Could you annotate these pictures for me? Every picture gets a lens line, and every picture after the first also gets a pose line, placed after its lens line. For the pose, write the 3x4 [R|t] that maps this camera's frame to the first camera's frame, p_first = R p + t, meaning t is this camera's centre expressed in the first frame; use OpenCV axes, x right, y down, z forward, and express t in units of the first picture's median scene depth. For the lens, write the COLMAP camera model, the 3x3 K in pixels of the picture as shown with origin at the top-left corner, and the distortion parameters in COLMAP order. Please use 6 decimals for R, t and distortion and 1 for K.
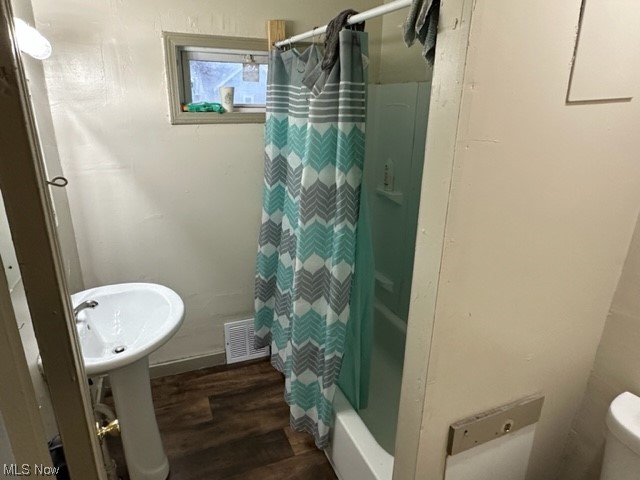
lens RADIAL K [[406.8, 0, 318.8], [0, 406.8, 241.3], [0, 0, 1]] dist [-0.002734, -0.000896]
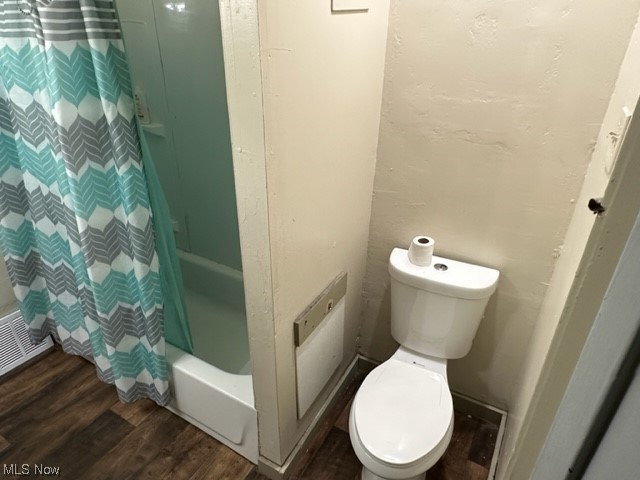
lens RADIAL K [[406.8, 0, 318.9], [0, 406.8, 239.3], [0, 0, 1]] dist [-0.002734, -0.000896]
pose [[0.795227, -0.285254, 0.535018, -0.117746], [0.198628, 0.956285, 0.214629, 0.005493], [-0.572854, -0.064409, 0.817123, 0.042922]]
